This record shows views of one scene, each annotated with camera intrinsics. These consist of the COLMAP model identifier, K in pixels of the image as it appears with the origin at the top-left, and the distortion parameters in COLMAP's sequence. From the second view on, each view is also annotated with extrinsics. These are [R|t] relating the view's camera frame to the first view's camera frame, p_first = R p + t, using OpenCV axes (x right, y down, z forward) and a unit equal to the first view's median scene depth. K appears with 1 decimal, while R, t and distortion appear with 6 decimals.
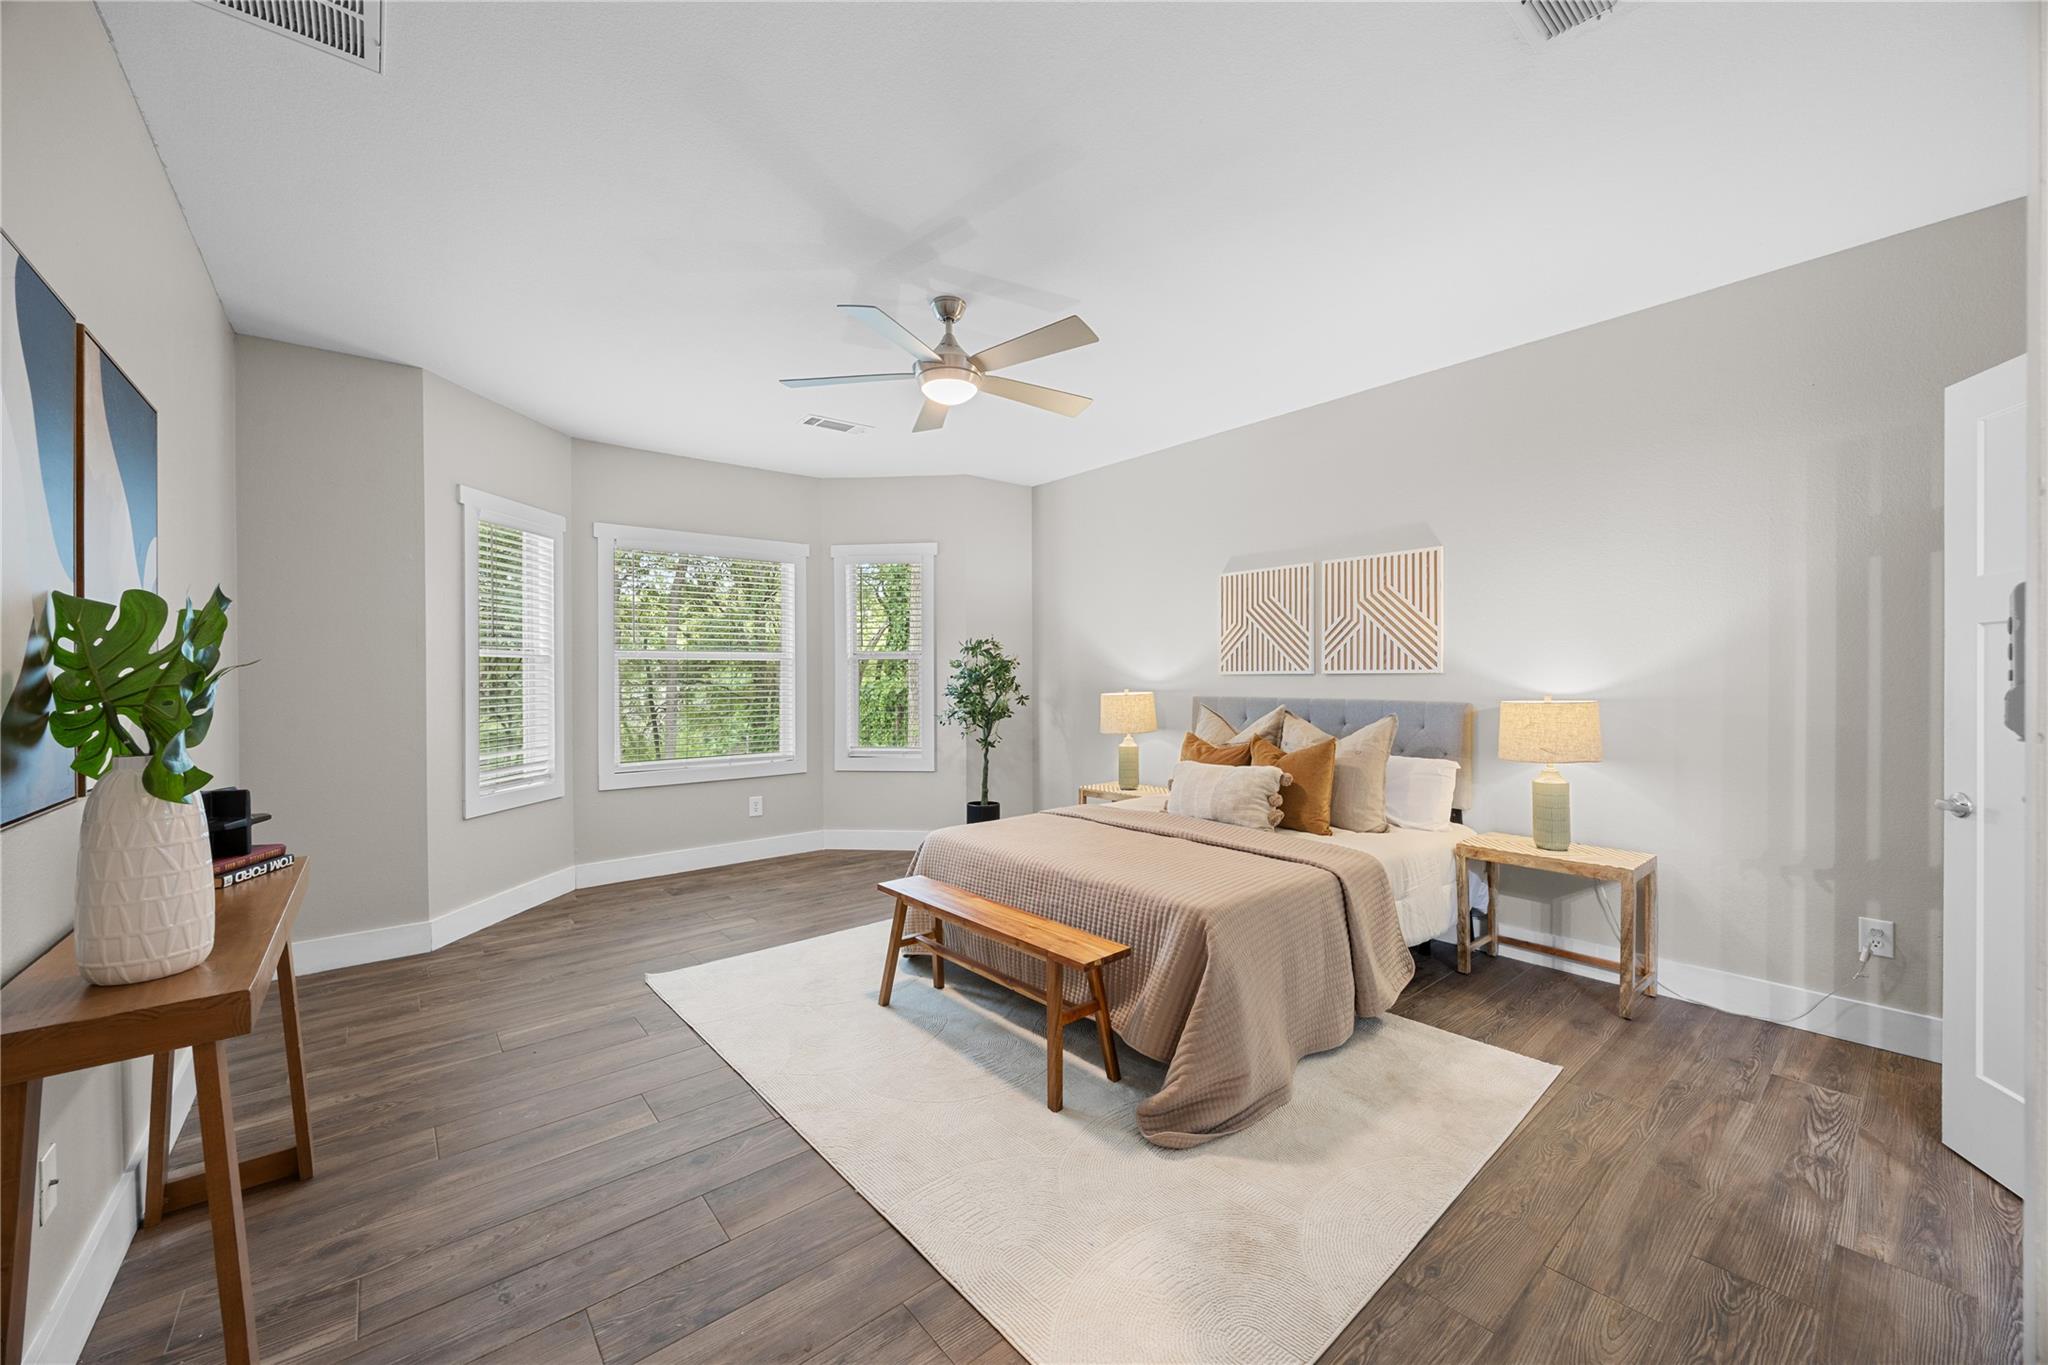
lens RADIAL K [[772.0, 0, 1023.2], [0, 772.0, 681.5], [0, 0, 1]] dist [-0.005732, 0.000729]
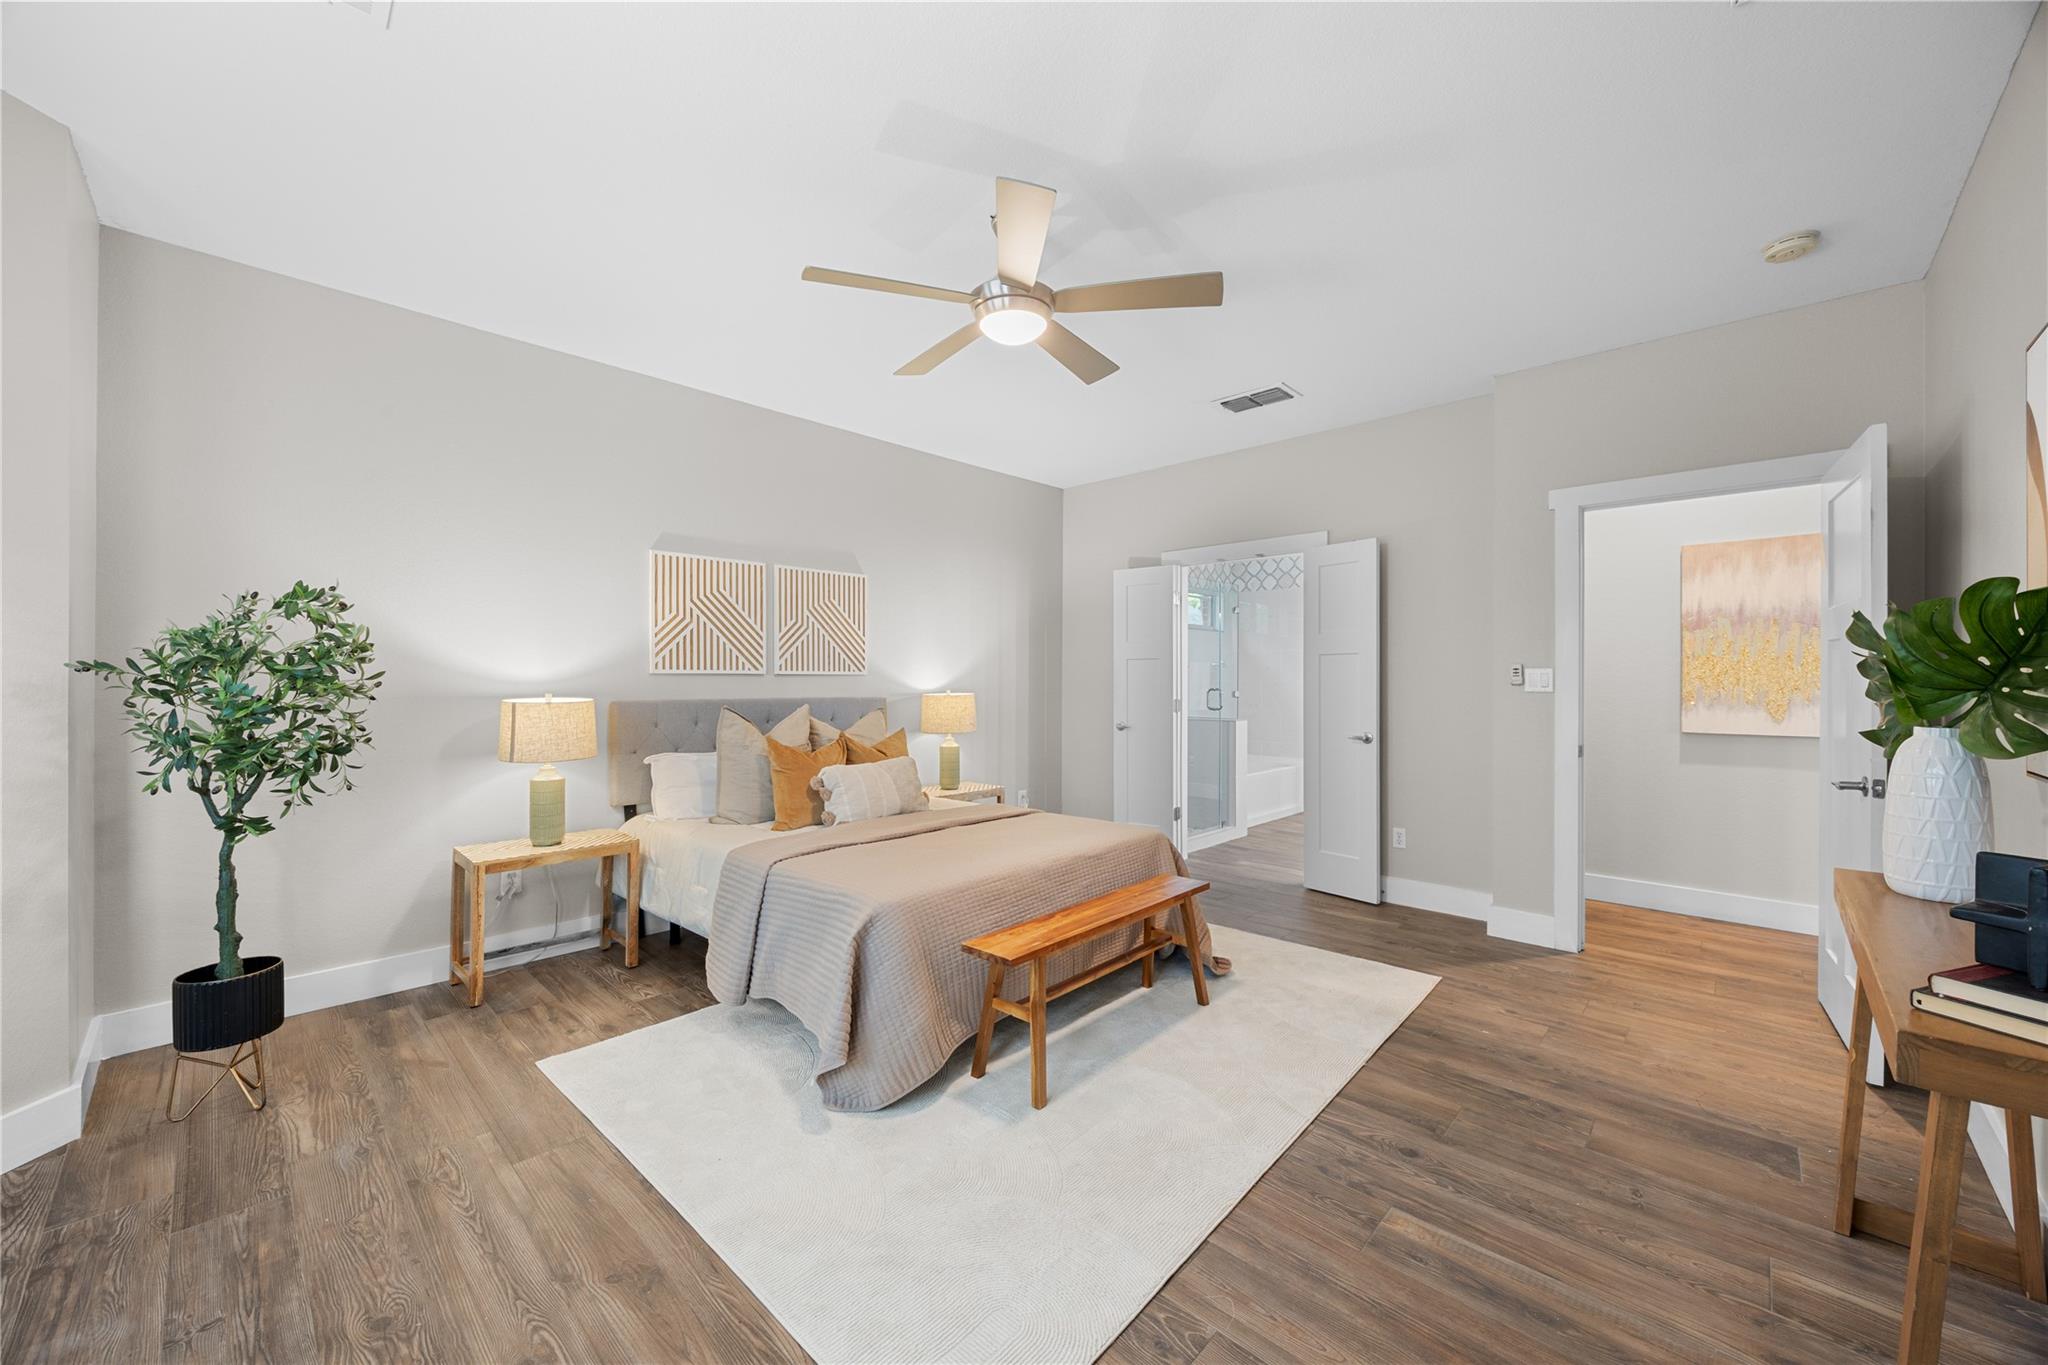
lens RADIAL K [[772.0, 0, 1011.4], [0, 772.0, 678.3], [0, 0, 1]] dist [-0.005732, 0.000729]
pose [[-0.114173, 0.004788, 0.993449, -0.690638], [0.002515, 0.999987, -0.004530, 0.001268], [-0.993458, 0.001982, -0.114183, 0.826881]]
